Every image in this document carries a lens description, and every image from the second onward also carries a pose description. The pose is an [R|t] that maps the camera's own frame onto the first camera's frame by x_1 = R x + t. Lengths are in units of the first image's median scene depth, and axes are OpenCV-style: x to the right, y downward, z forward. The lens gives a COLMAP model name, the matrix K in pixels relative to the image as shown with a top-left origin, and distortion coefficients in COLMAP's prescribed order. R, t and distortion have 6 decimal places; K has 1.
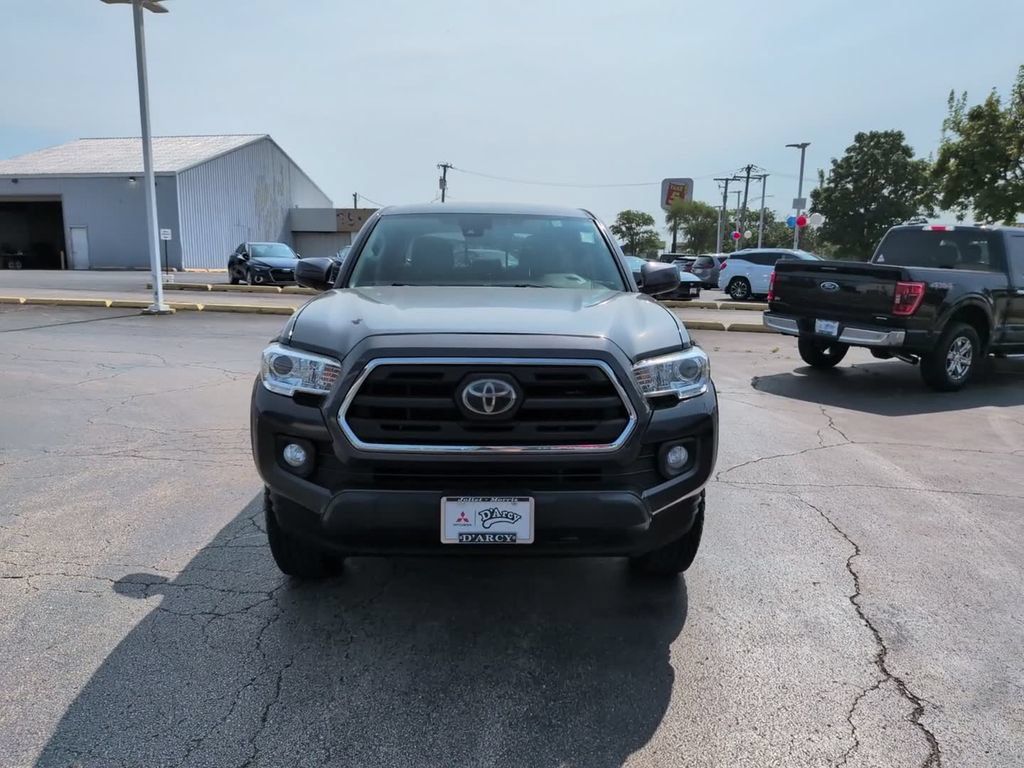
lens RADIAL K [[747.1, 0, 491.8], [0, 747.1, 404.9], [0, 0, 1]] dist [0.057168, -0.090894]
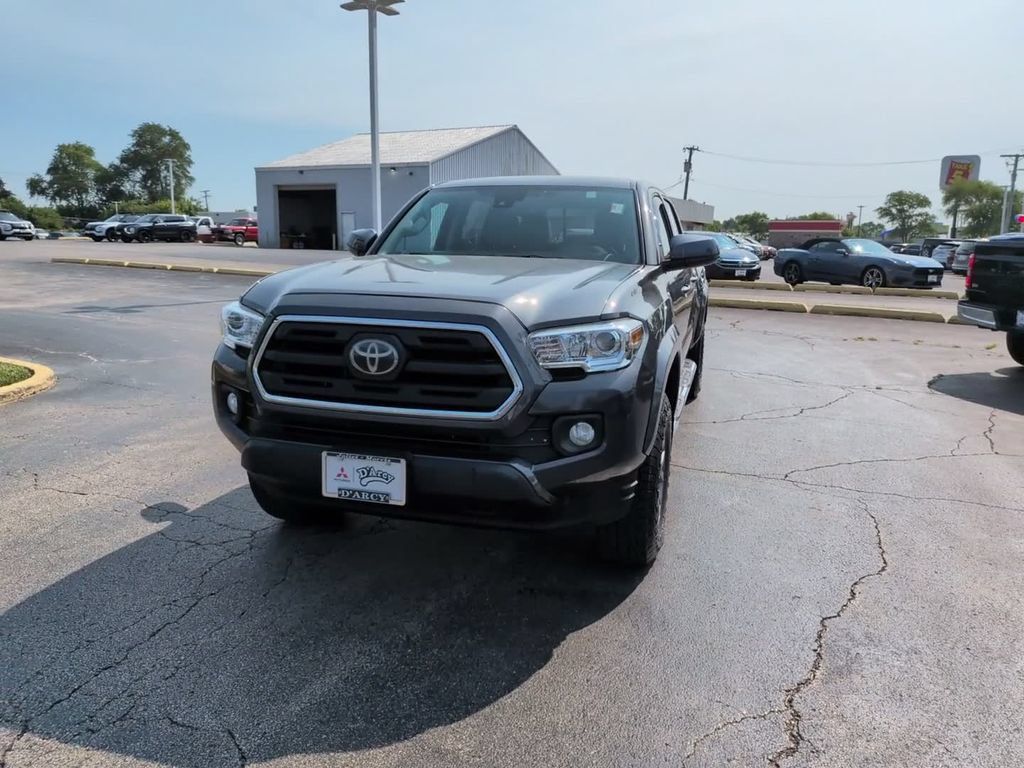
lens RADIAL K [[739.6, 0, 512.0], [0, 739.6, 384.0], [0, 0, 1]] dist [0.060914, -0.100814]
pose [[0.953651, 0.062752, -0.294298, 0.322947], [-0.064409, 0.997915, 0.004069, 0.006325], [0.293940, 0.015075, 0.955705, 0.062795]]
